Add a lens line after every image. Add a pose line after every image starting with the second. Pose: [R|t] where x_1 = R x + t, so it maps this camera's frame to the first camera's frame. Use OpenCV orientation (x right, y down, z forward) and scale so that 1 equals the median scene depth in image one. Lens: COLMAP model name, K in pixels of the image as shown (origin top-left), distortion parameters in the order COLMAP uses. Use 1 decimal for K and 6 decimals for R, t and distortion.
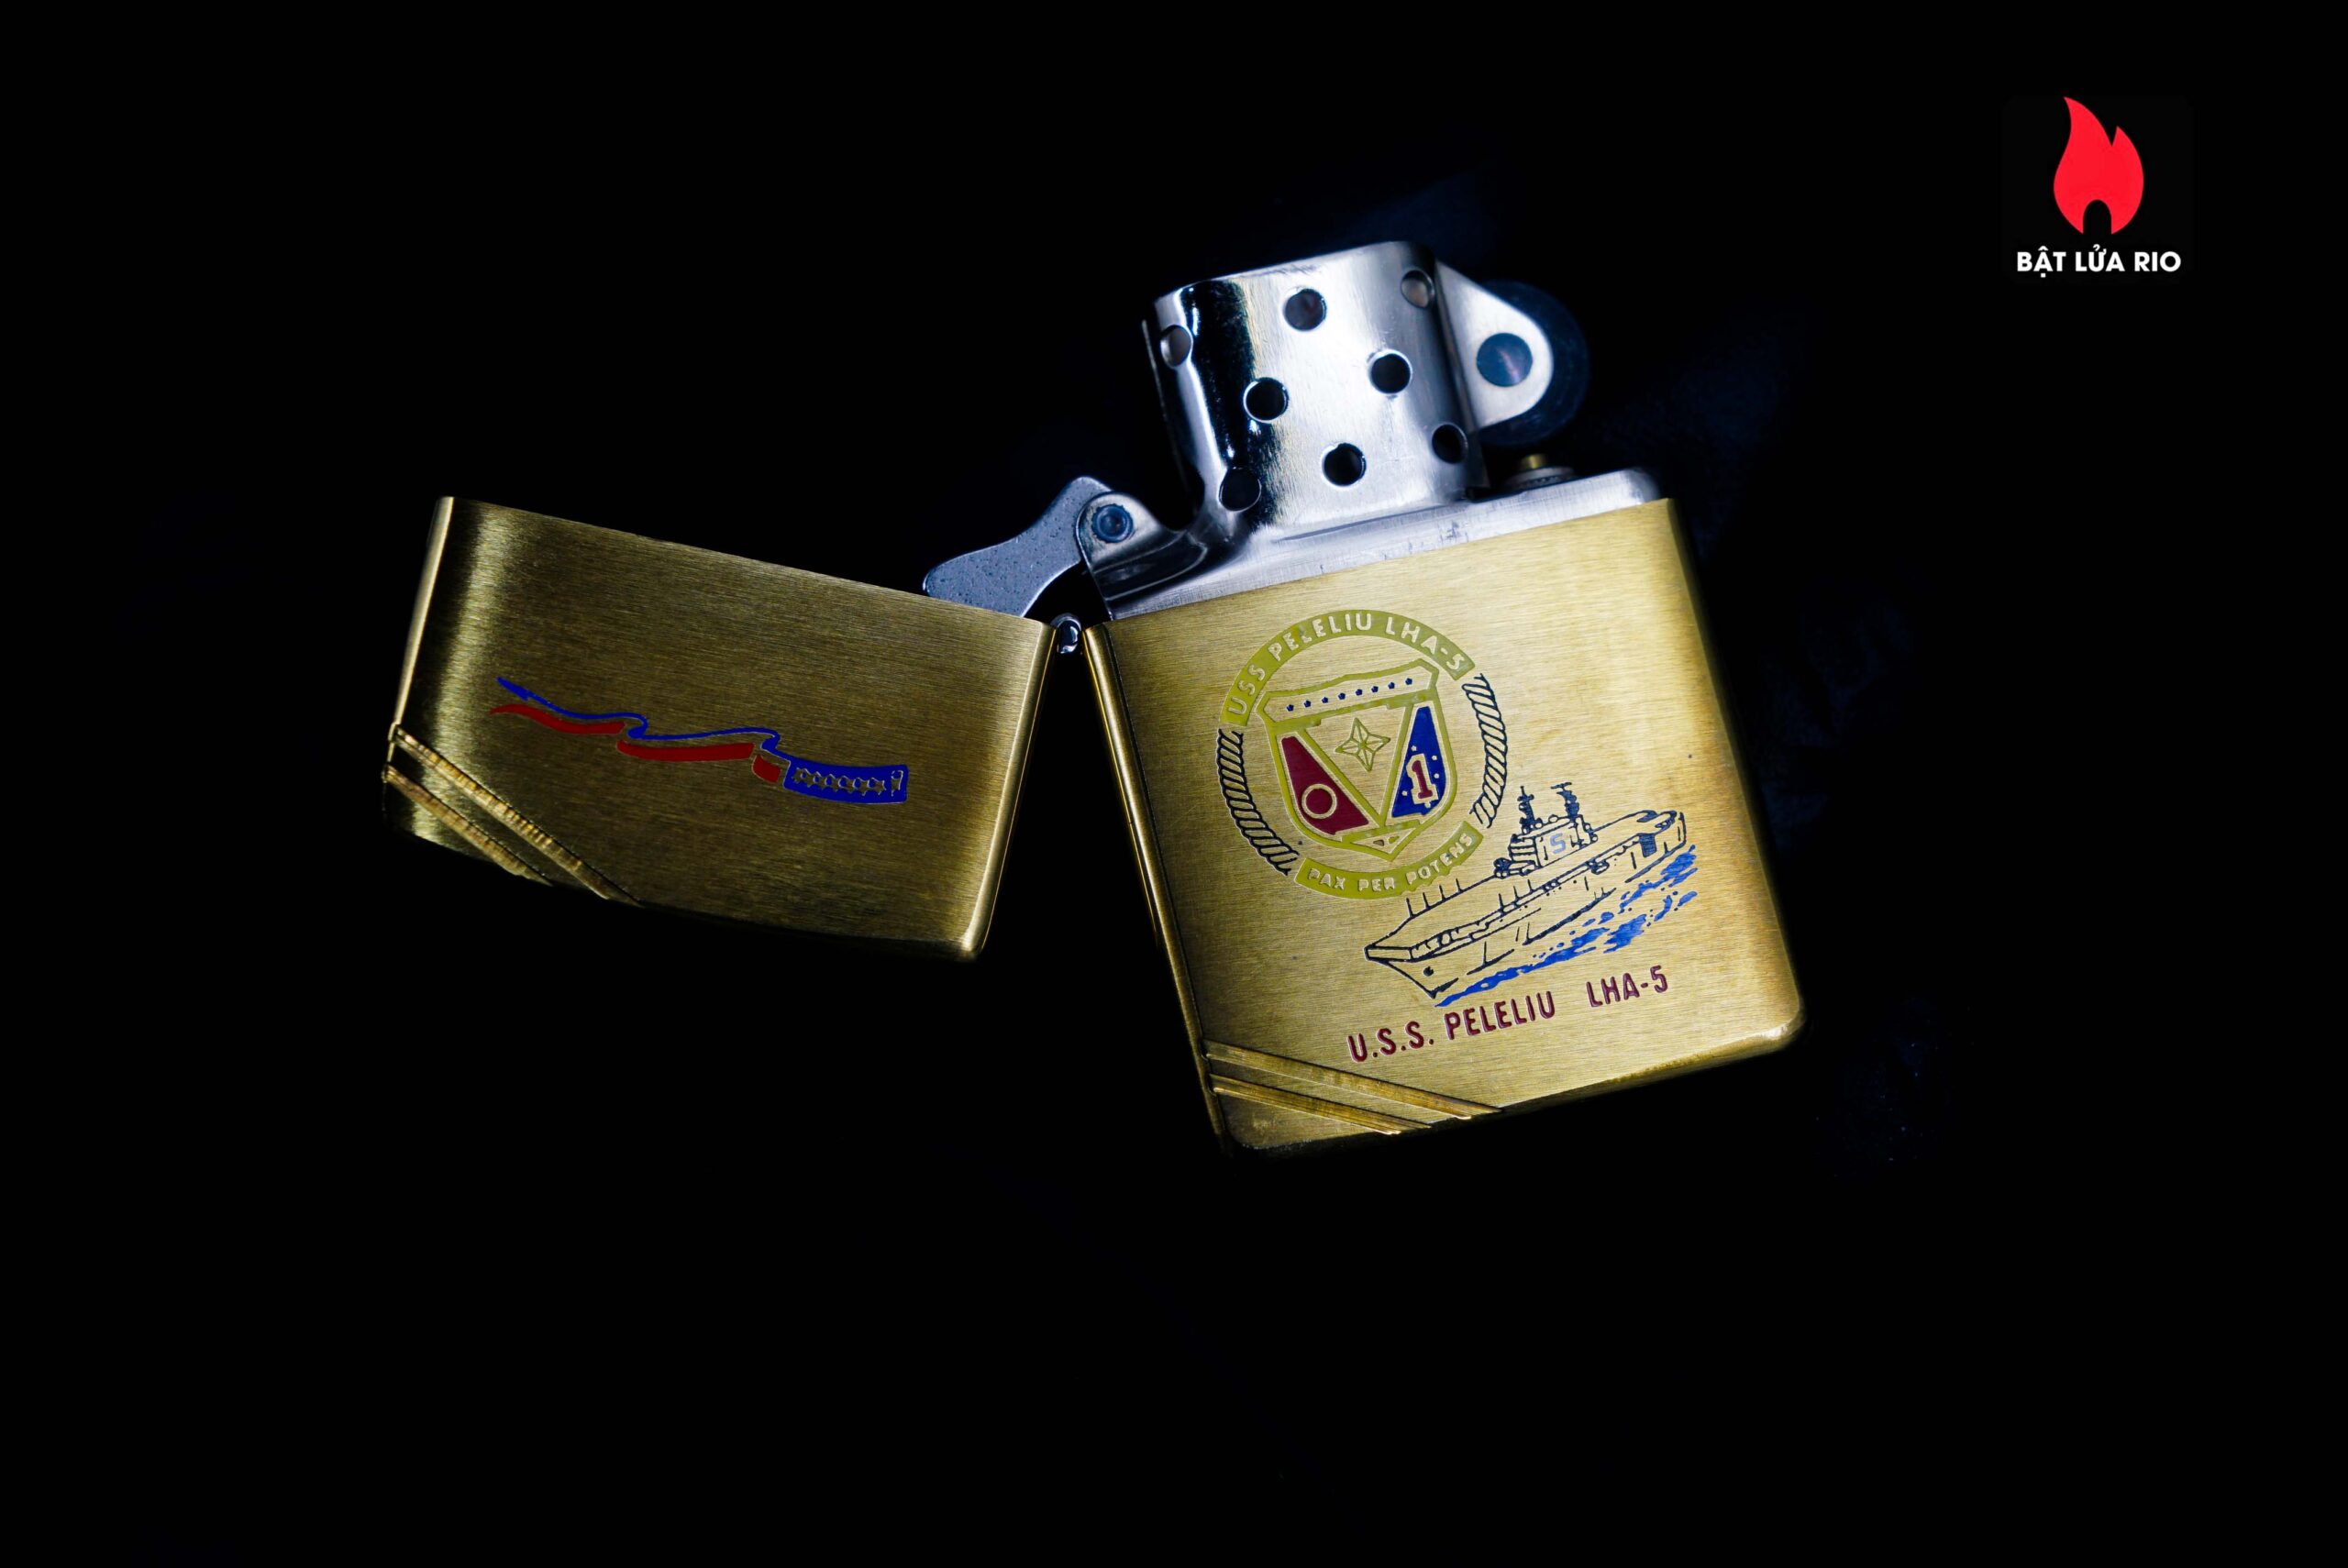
lens RADIAL K [[5197.0, 0, 1174.0], [0, 5197.0, 784.0], [0, 0, 1]] dist [0.389643, 0.117571]
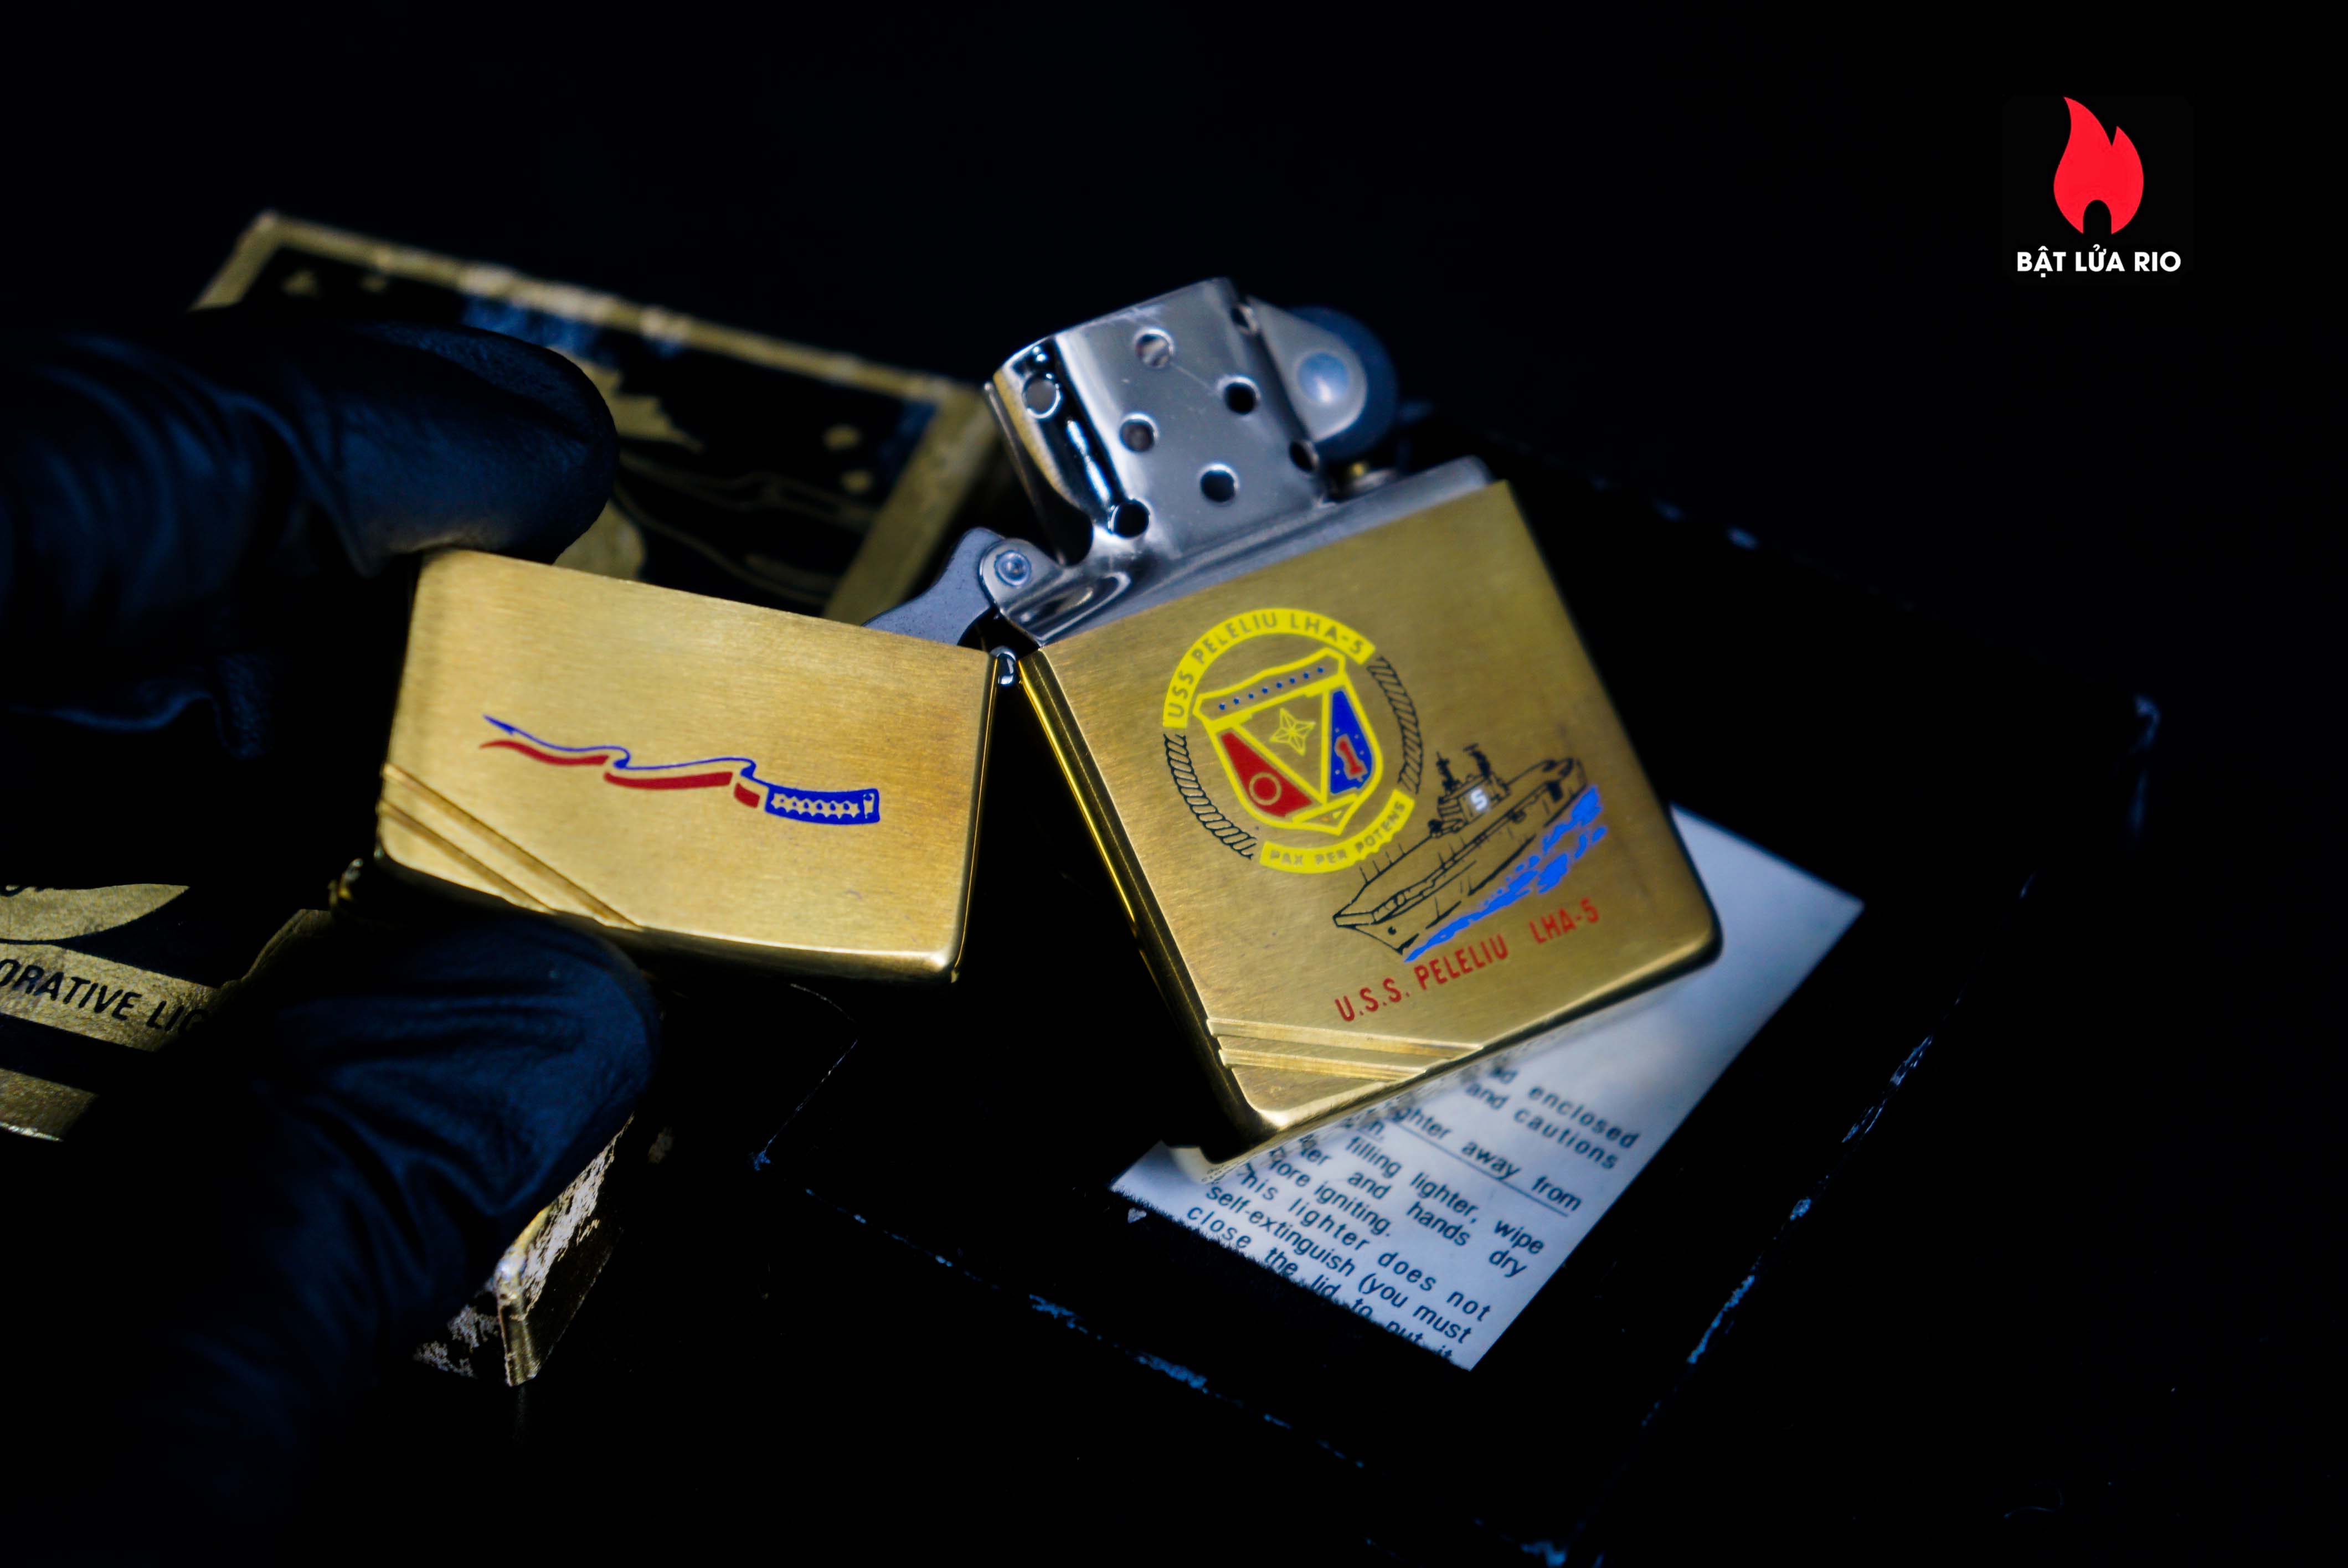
lens RADIAL K [[5197.2, 0, 1174.0], [0, 5197.2, 784.0], [0, 0, 1]] dist [0.389643, 0.117571]
pose [[0.956682, -0.131962, 0.259511, -0.264145], [0.155055, 0.985385, -0.070536, 0.074105], [-0.246410, 0.107719, 0.963161, -0.016119]]
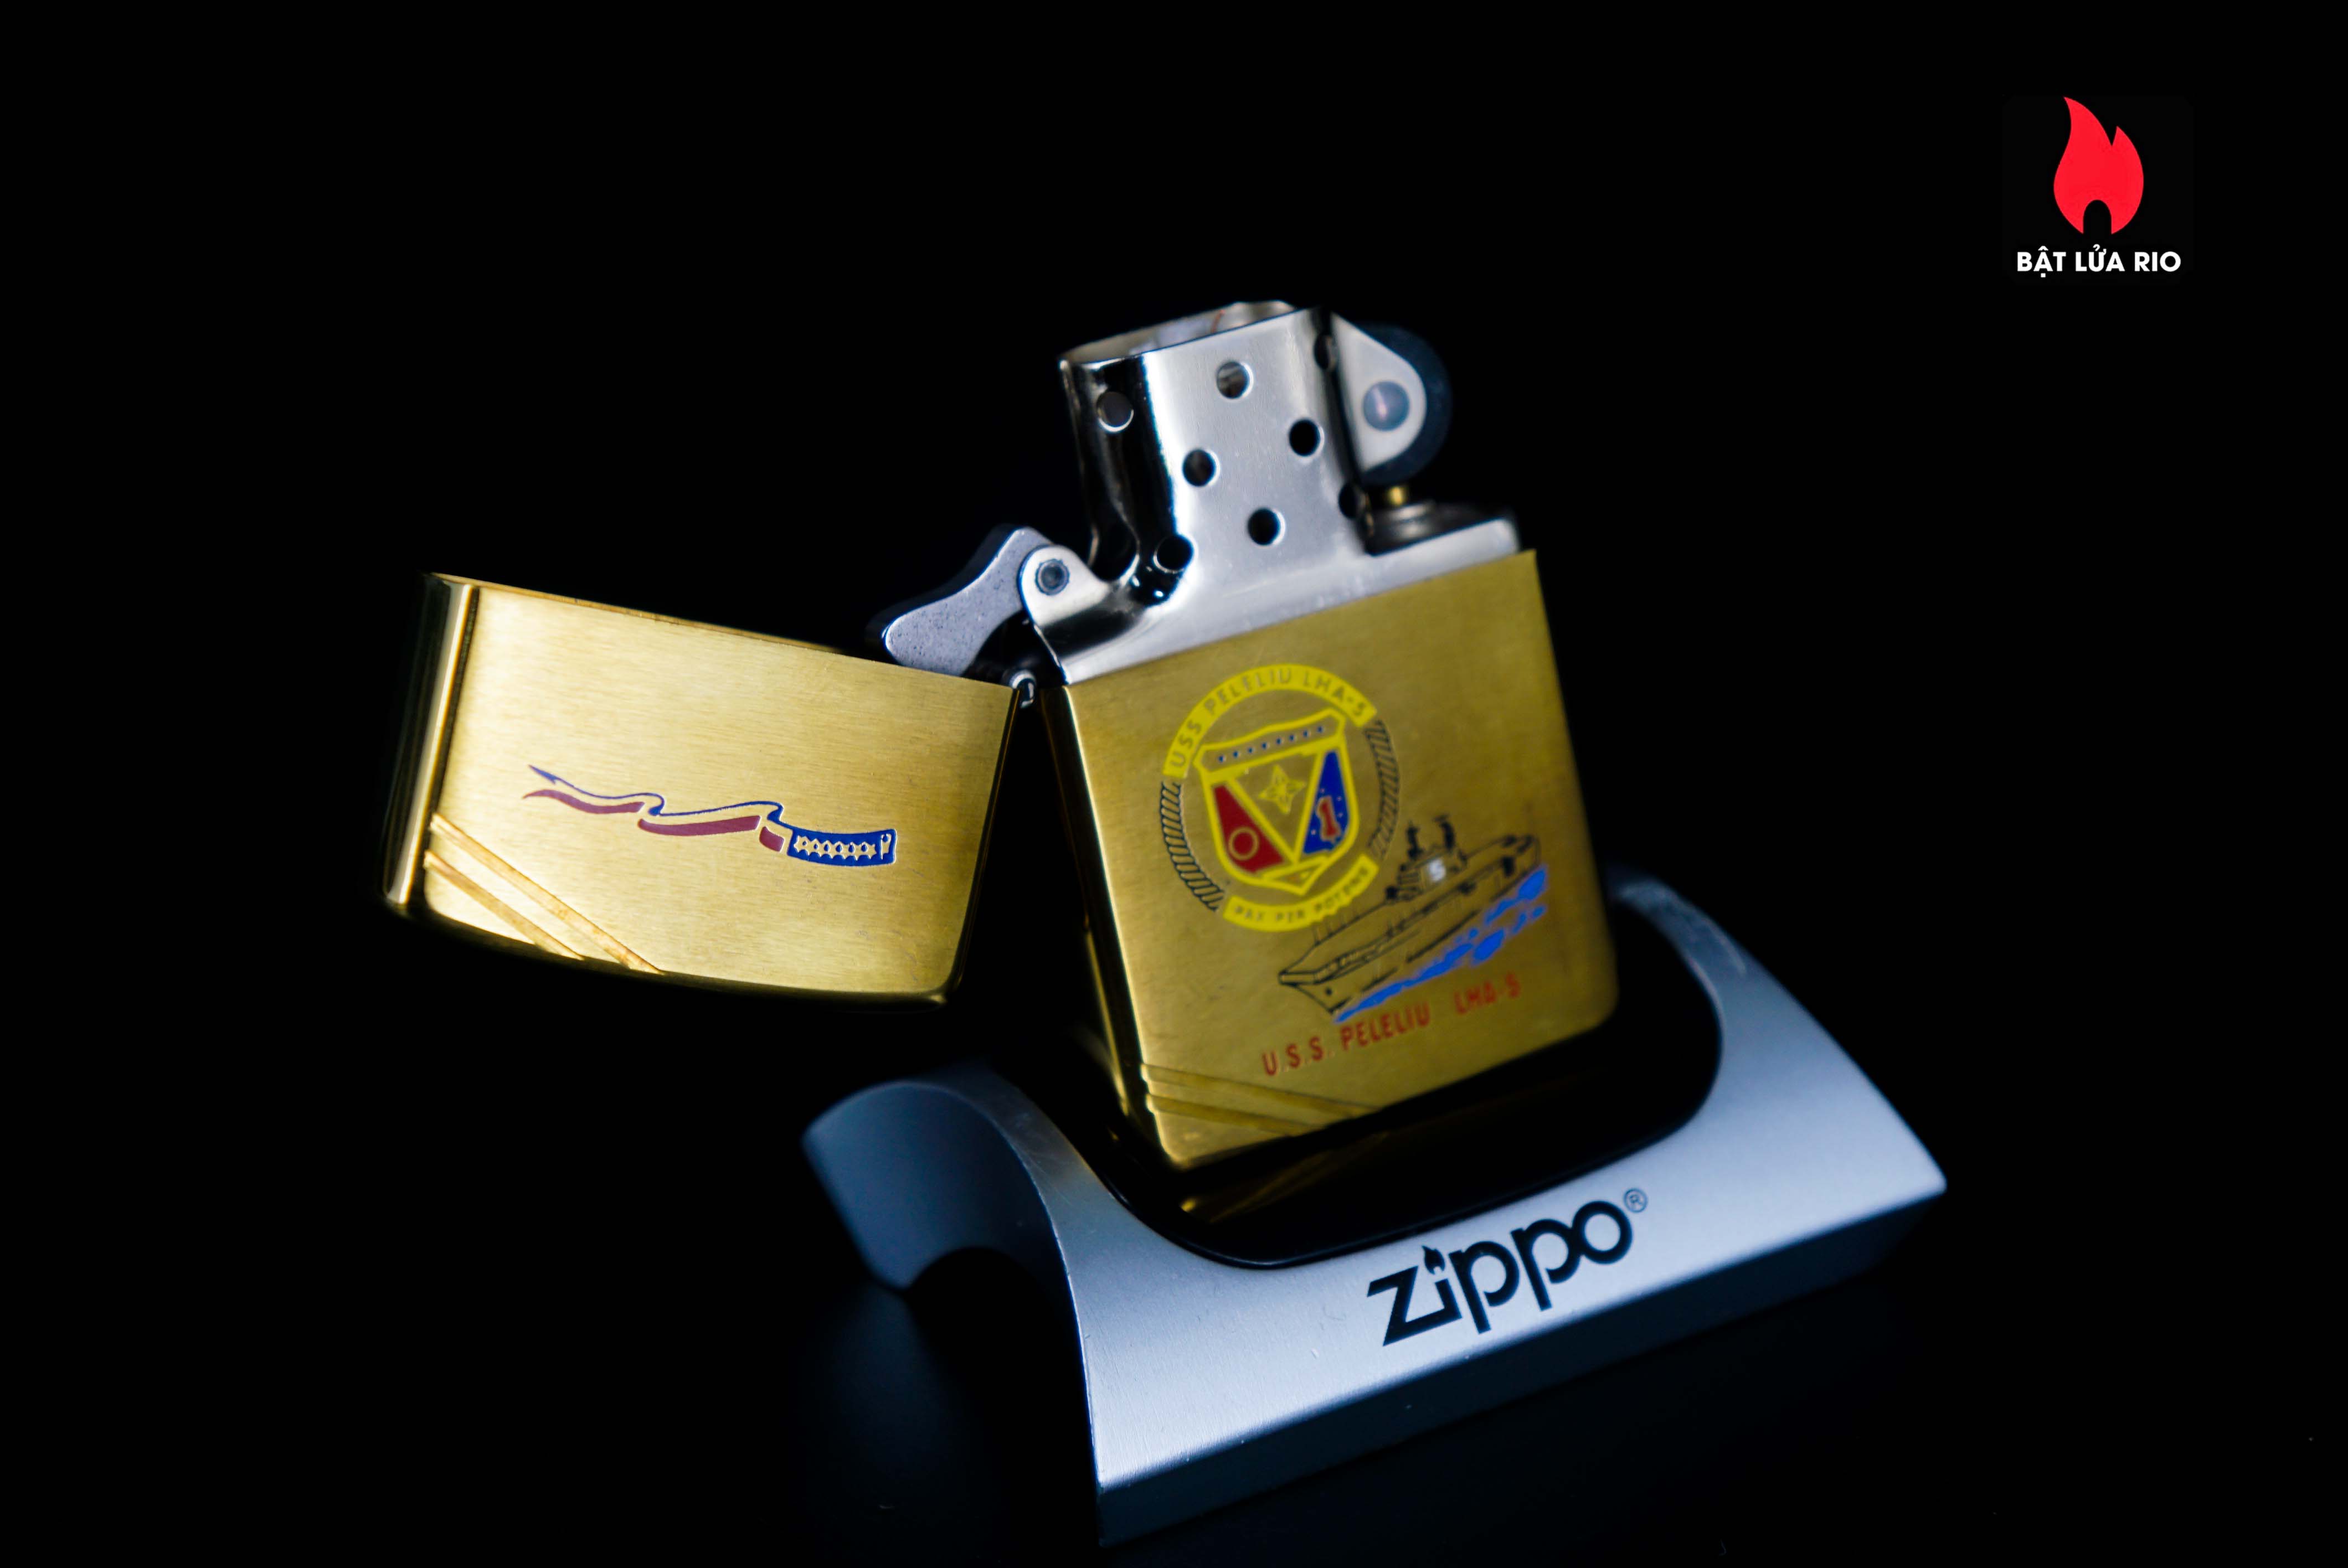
lens RADIAL K [[5197.2, 0, 1174.0], [0, 5197.2, 784.0], [0, 0, 1]] dist [0.389643, 0.117571]
pose [[0.950306, -0.016702, 0.310868, -0.328366], [-0.073145, 0.958628, 0.275105, -0.310869], [-0.302601, -0.284172, 0.909768, 0.003776]]
